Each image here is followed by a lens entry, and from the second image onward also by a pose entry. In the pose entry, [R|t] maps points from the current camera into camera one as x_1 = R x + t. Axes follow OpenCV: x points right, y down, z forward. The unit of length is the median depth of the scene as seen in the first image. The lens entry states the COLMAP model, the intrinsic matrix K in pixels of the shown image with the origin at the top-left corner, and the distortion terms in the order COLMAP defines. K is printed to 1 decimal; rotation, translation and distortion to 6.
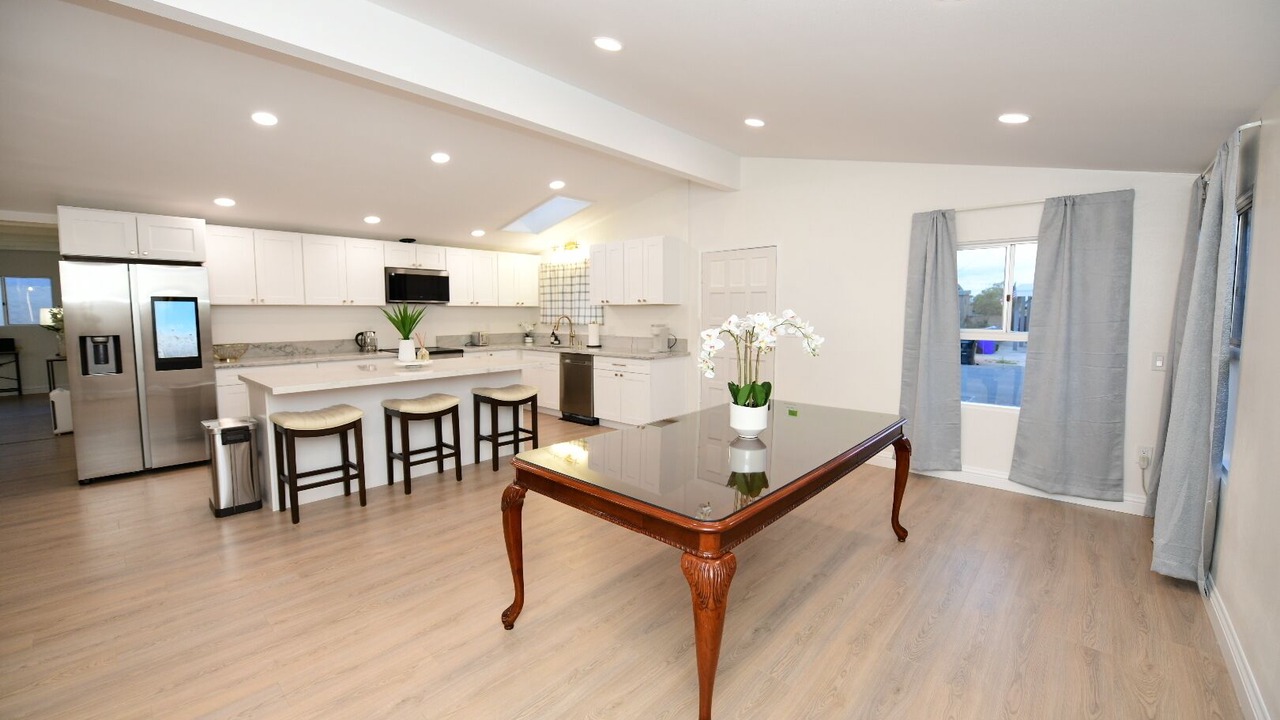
lens RADIAL K [[508.0, 0, 640.2], [0, 508.0, 354.0], [0, 0, 1]] dist [-0.013690, -0.003518]
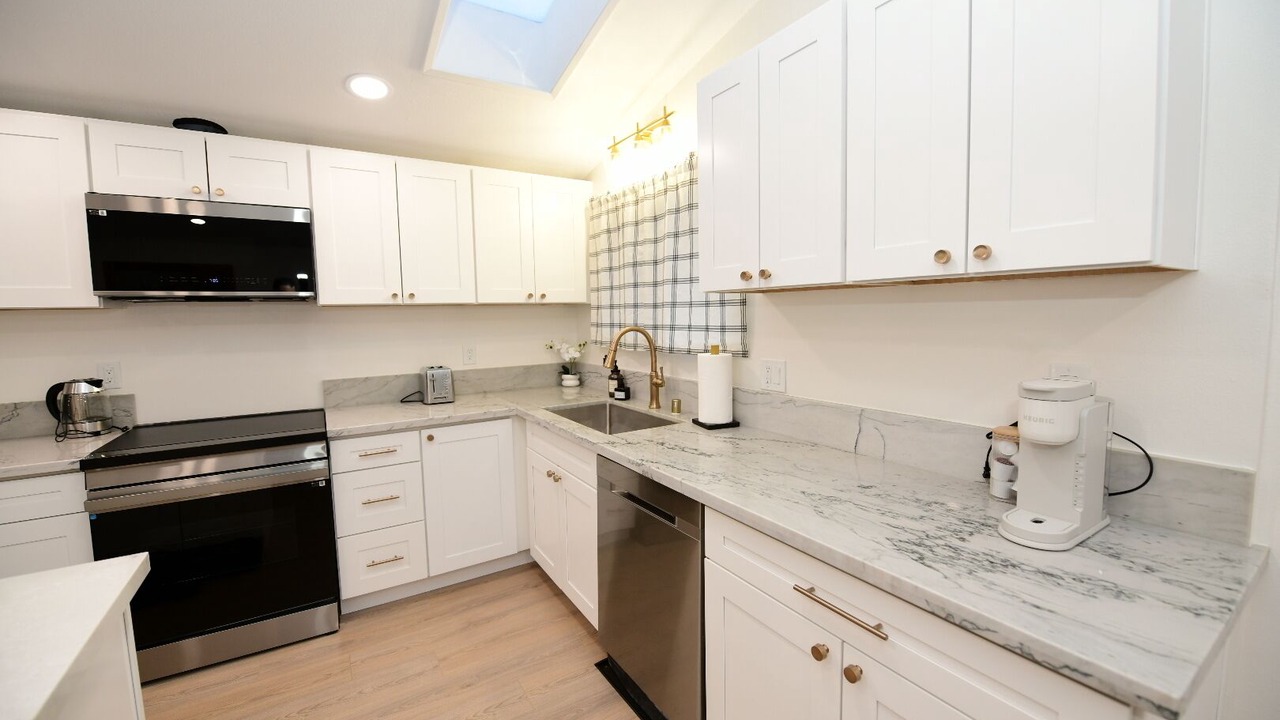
lens RADIAL K [[508.0, 0, 640.2], [0, 508.0, 354.0], [0, 0, 1]] dist [-0.013690, -0.003518]
pose [[0.964366, 0.005504, -0.264513, -0.055076], [-0.005308, 0.999985, 0.001456, -0.061490], [0.264517, 0.000000, 0.964381, 0.713066]]
